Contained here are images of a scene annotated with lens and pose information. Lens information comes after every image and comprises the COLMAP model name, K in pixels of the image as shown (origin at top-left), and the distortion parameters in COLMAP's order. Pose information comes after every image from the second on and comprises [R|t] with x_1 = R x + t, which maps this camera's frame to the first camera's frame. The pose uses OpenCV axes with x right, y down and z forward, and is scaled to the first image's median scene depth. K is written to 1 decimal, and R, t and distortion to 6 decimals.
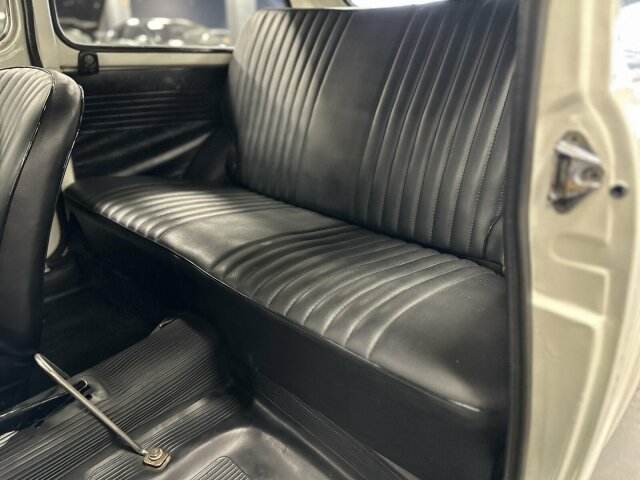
lens RADIAL K [[463.0, 0, 320.0], [0, 463.0, 240.0], [0, 0, 1]] dist [-0.004429, -0.006382]
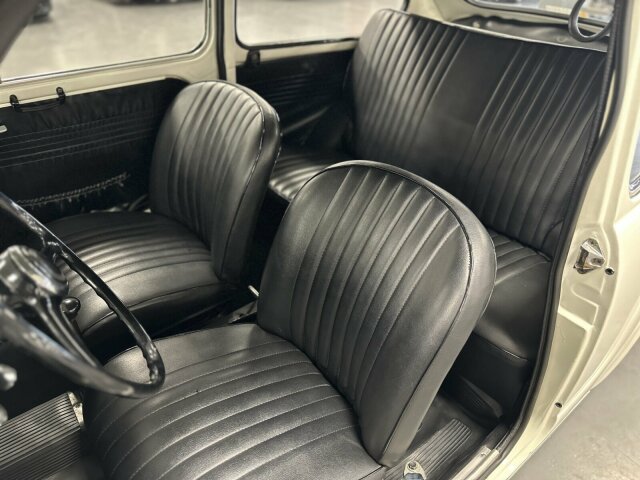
lens RADIAL K [[463.0, 0, 320.0], [0, 463.0, 240.0], [0, 0, 1]] dist [-0.004429, -0.006382]
pose [[0.988513, 0.108071, -0.105657, -0.139425], [-0.085208, 0.975881, 0.200989, -0.184121], [0.124829, -0.189677, 0.973879, -0.376500]]
